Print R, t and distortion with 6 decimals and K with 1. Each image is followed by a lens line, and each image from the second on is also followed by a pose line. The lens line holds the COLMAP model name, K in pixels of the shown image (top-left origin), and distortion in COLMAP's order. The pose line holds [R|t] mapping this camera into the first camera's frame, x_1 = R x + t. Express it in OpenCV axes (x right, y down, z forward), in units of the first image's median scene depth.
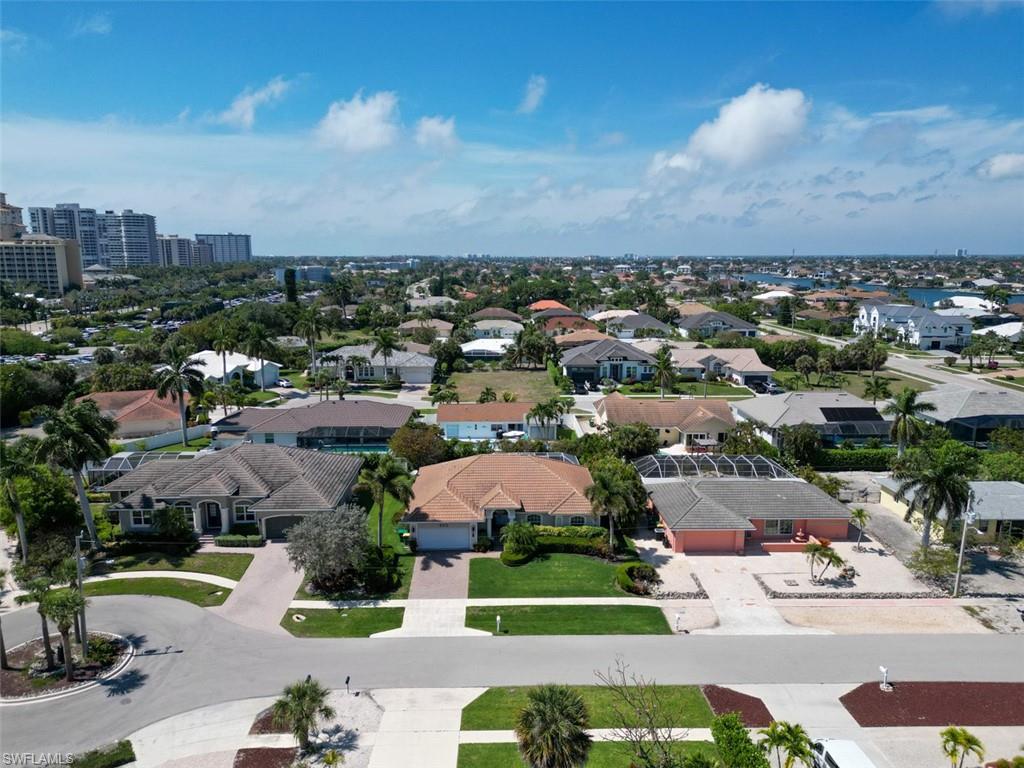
lens RADIAL K [[712.3, 0, 509.2], [0, 712.3, 384.3], [0, 0, 1]] dist [0.069374, -0.063276]
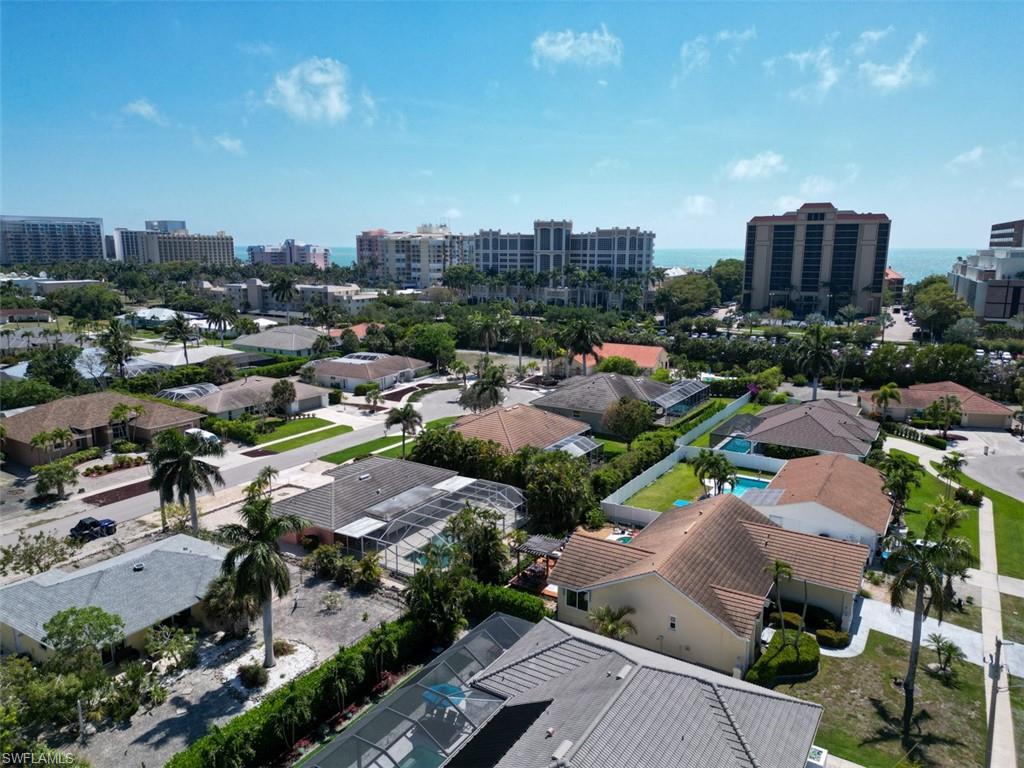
lens RADIAL K [[712.3, 0, 508.9], [0, 712.3, 387.0], [0, 0, 1]] dist [0.069374, -0.063276]
pose [[-0.552895, 0.157211, -0.818286, 1.279535], [-0.151028, 0.946867, 0.283960, -0.364914], [0.819450, 0.280584, -0.499775, 2.061460]]
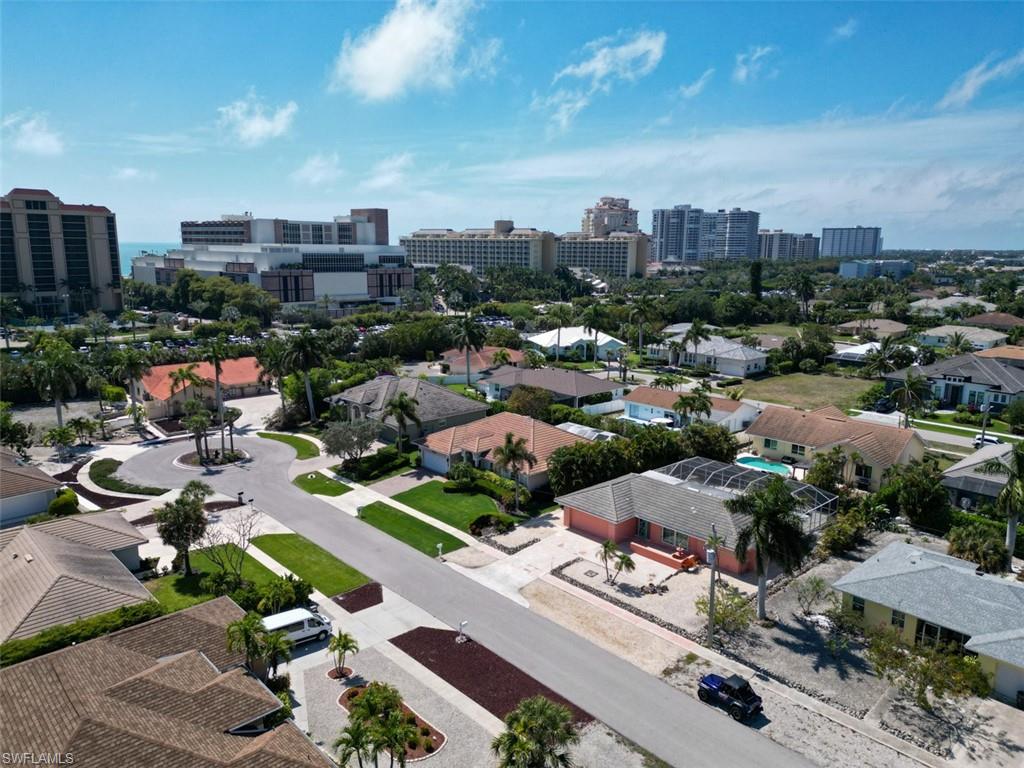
lens RADIAL K [[712.3, 0, 513.0], [0, 712.3, 386.0], [0, 0, 1]] dist [0.069374, -0.063276]
pose [[0.667071, 0.148502, -0.730044, 1.072143], [-0.141261, 0.987367, 0.071770, -0.041409], [0.731479, 0.055252, 0.679621, 0.242476]]
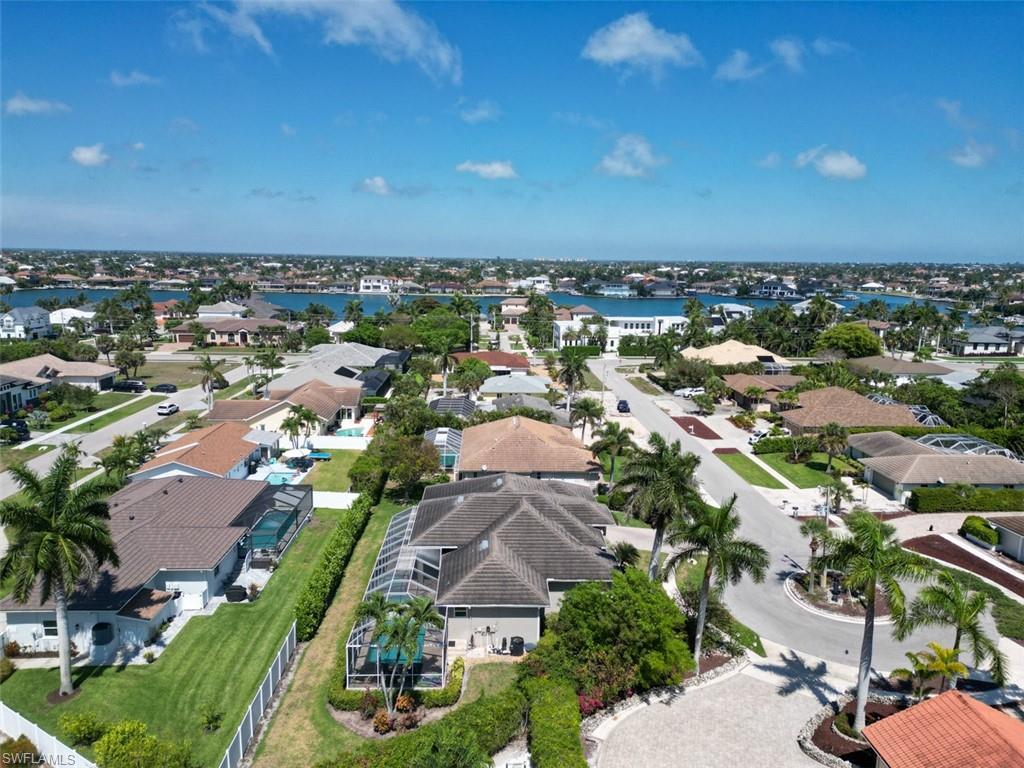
lens RADIAL K [[712.3, 0, 515.0], [0, 712.3, 388.6], [0, 0, 1]] dist [0.069374, -0.063276]
pose [[-0.012886, -0.181455, 0.983315, -1.496488], [0.159991, 0.970353, 0.181159, -0.219153], [-0.987034, 0.159656, 0.016527, 1.255971]]
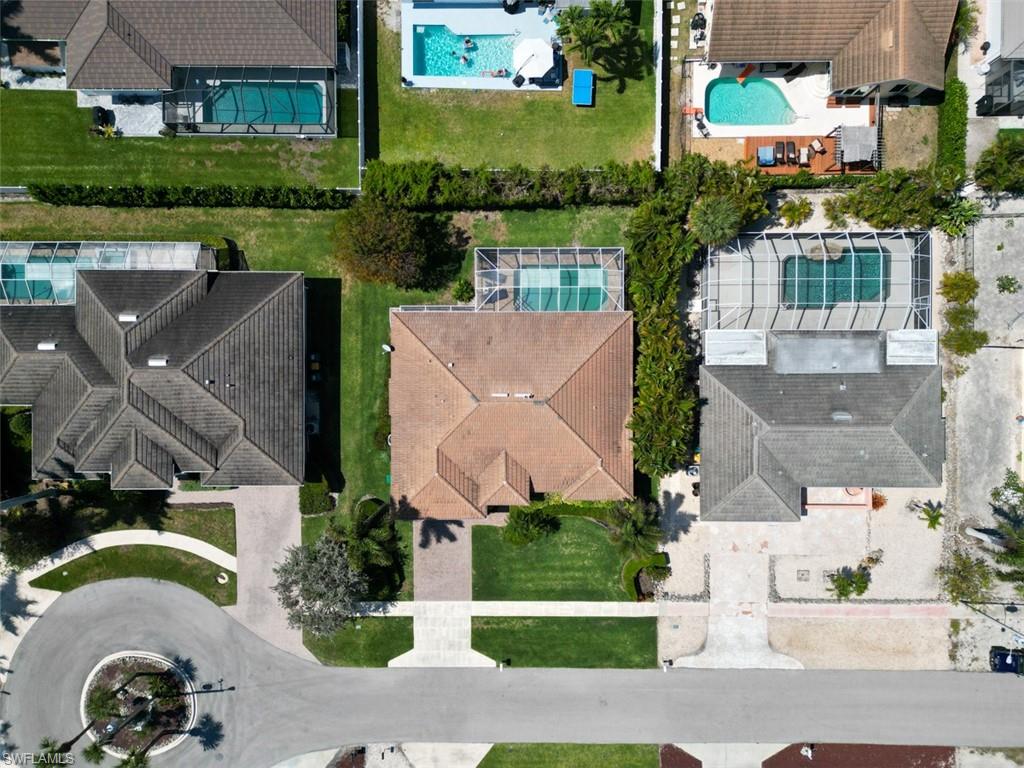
lens RADIAL K [[712.3, 0, 508.8], [0, 712.3, 380.9], [0, 0, 1]] dist [0.069374, -0.063276]
pose [[0.999670, 0.023903, -0.009358, -0.003640], [0.004942, 0.178525, 0.983923, -0.777397], [0.025190, -0.983645, 0.178348, 1.143380]]
